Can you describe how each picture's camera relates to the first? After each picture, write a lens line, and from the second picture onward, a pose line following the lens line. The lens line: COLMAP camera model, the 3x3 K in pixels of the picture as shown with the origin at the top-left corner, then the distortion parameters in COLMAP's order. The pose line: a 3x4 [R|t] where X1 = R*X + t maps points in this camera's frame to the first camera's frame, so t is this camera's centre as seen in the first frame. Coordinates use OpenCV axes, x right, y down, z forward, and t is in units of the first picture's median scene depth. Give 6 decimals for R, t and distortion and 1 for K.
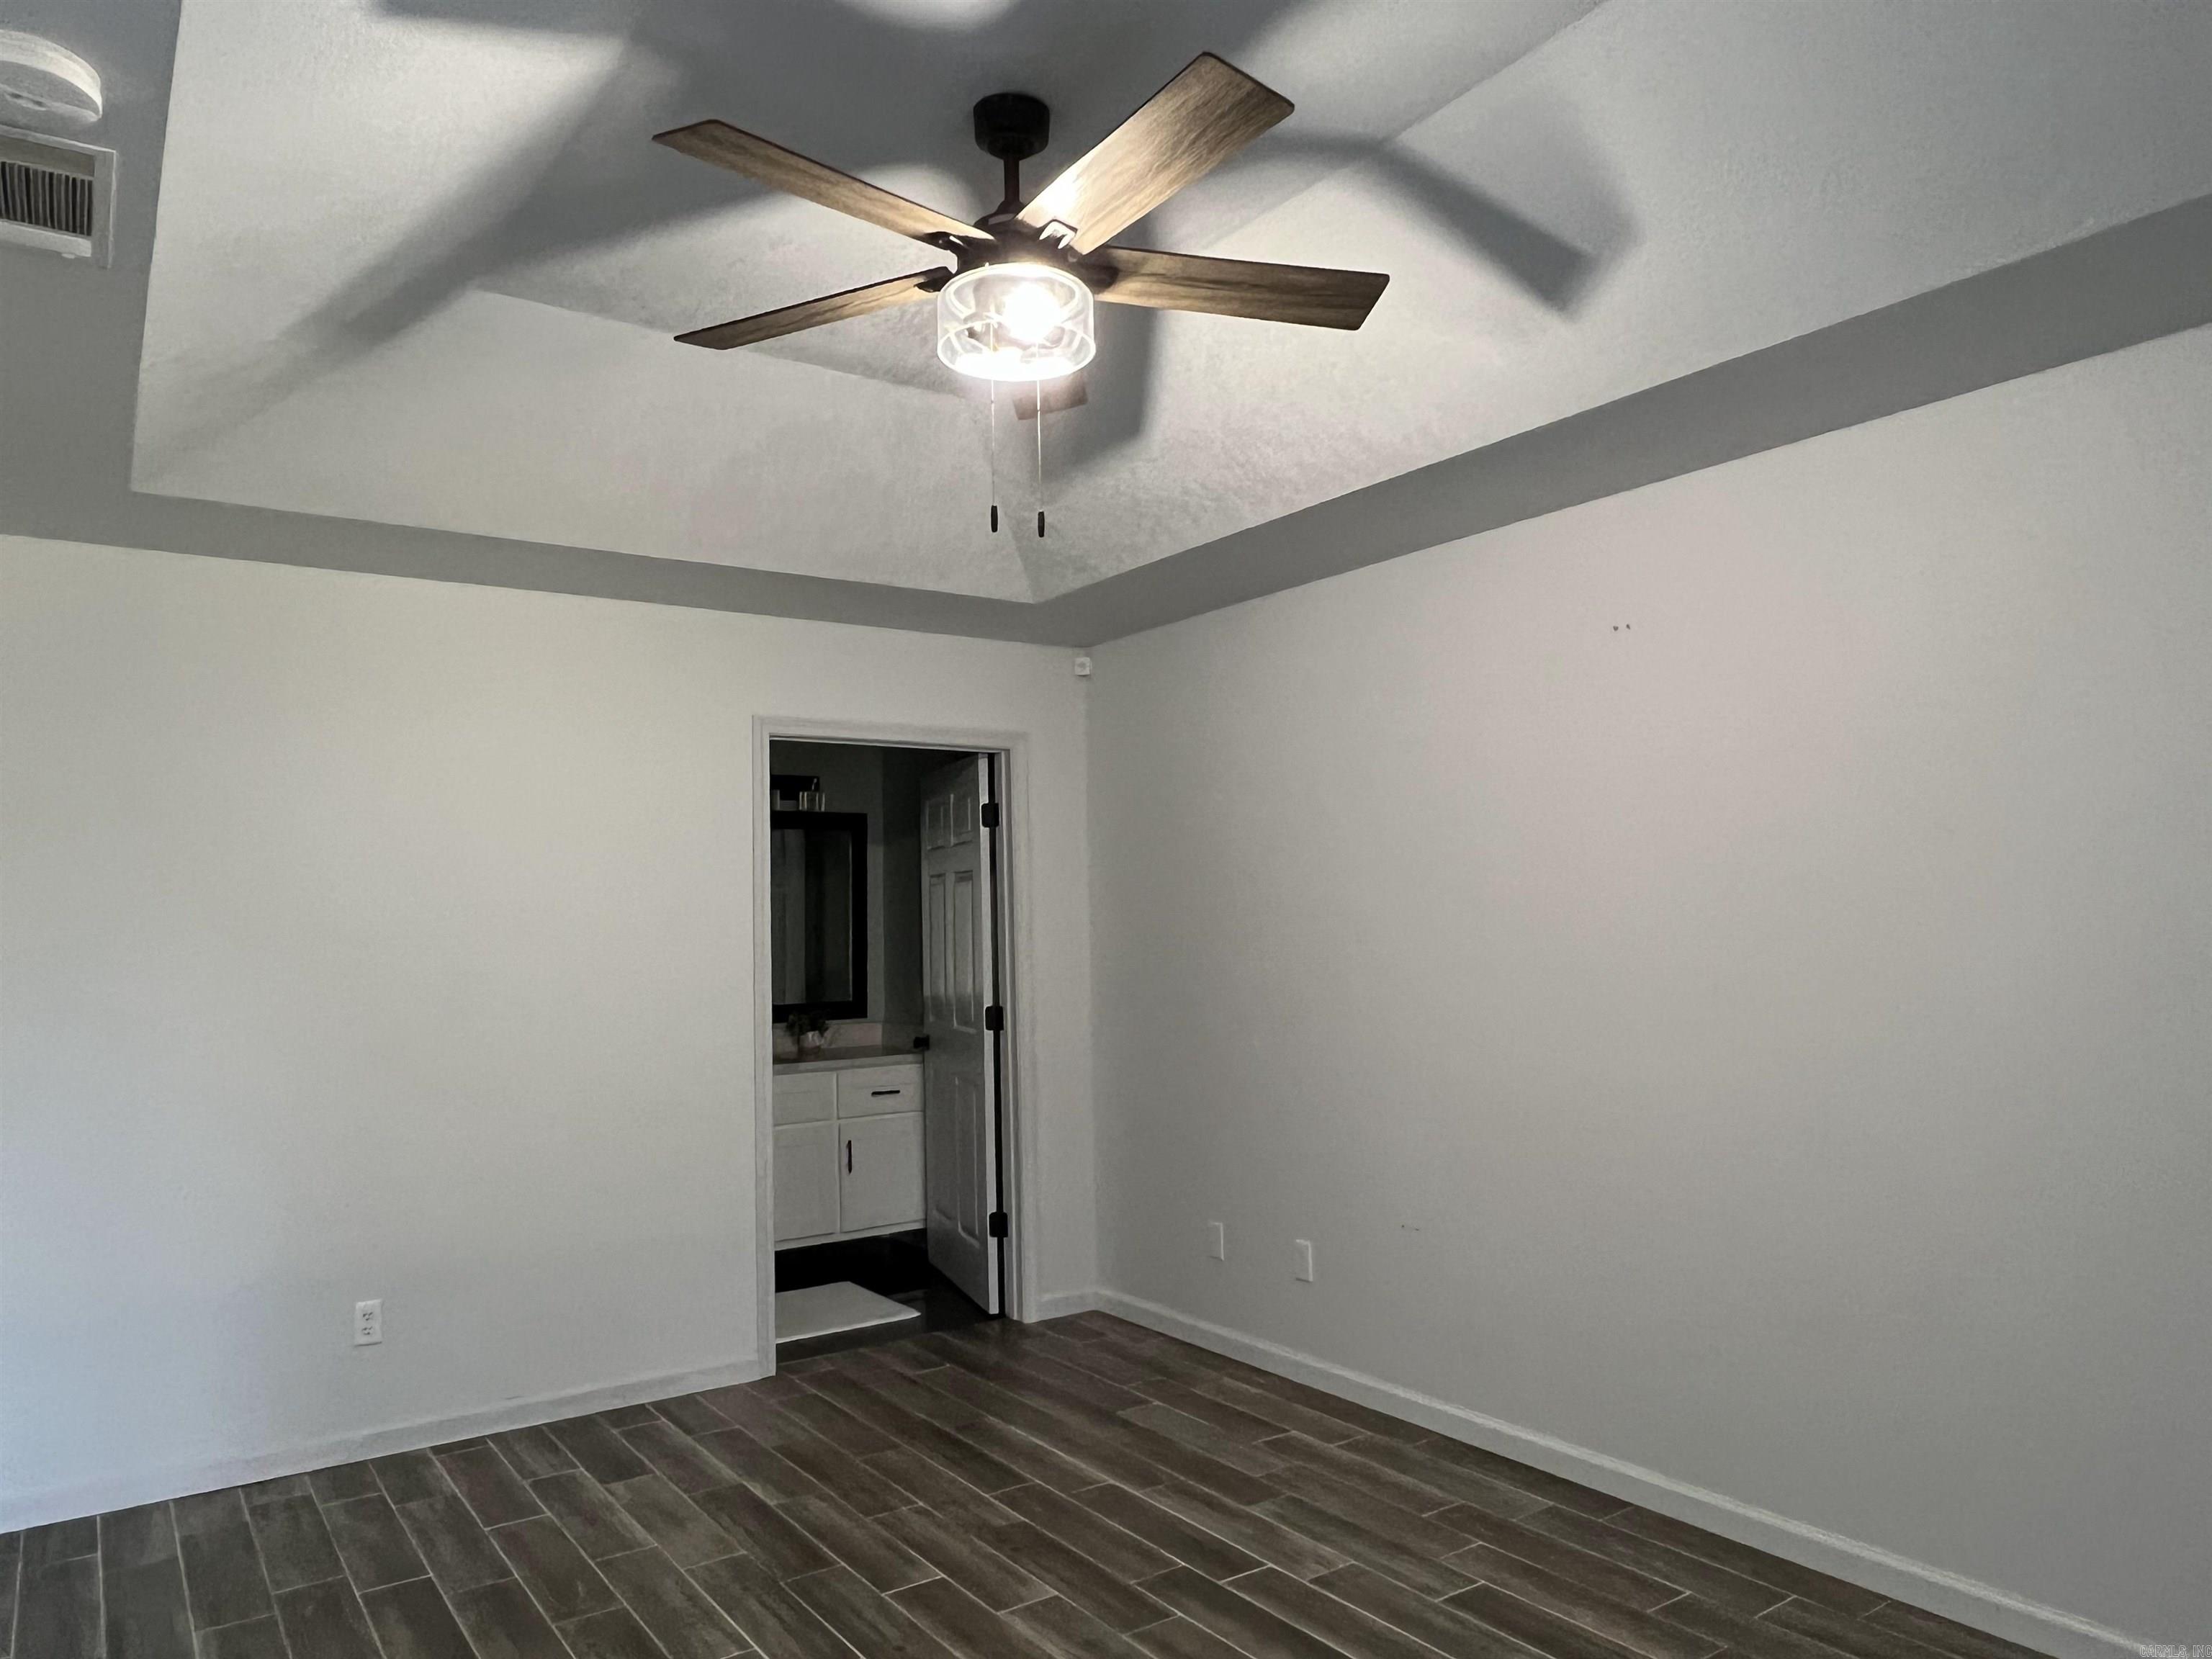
lens RADIAL K [[1461.6, 0, 1082.5], [0, 1461.6, 828.5], [0, 0, 1]] dist [0.001124, -0.000184]
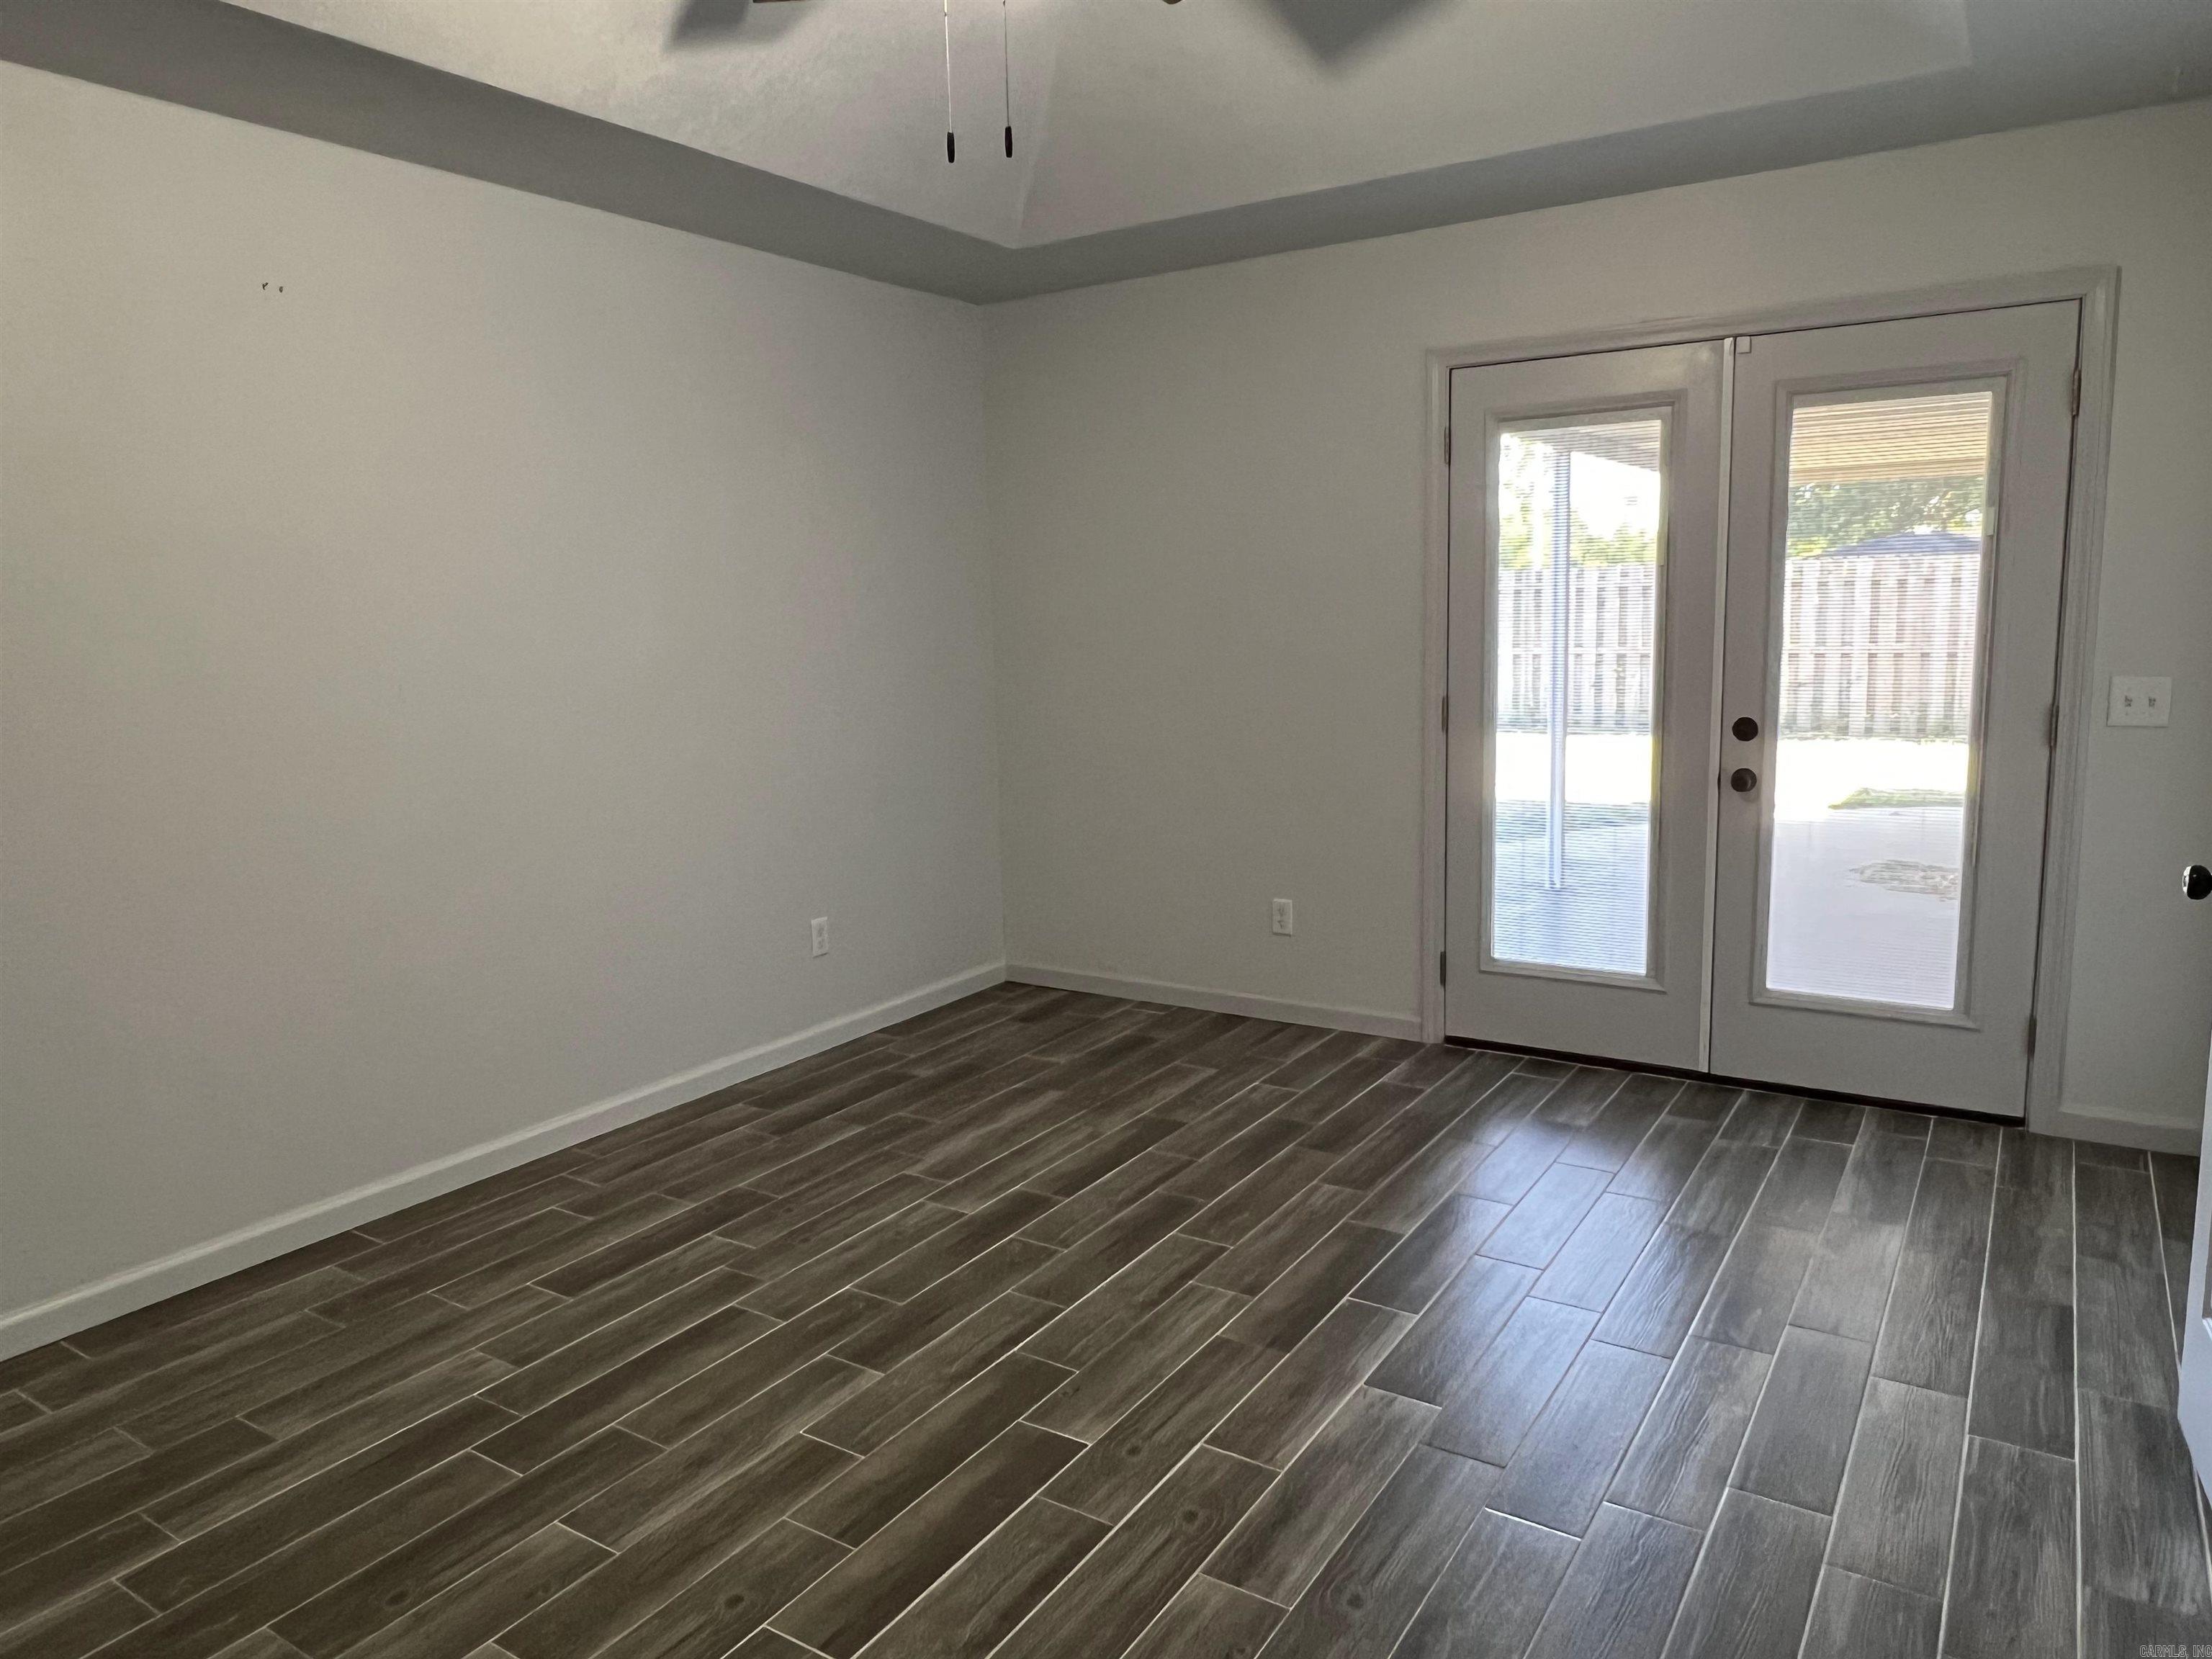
lens RADIAL K [[1461.6, 0, 1082.5], [0, 1461.6, 828.5], [0, 0, 1]] dist [0.001124, -0.000184]
pose [[-0.370919, -0.112875, 0.921780, -0.727726], [-0.023947, 0.993418, 0.112011, 0.083214], [-0.928357, 0.019473, -0.371181, 0.981103]]
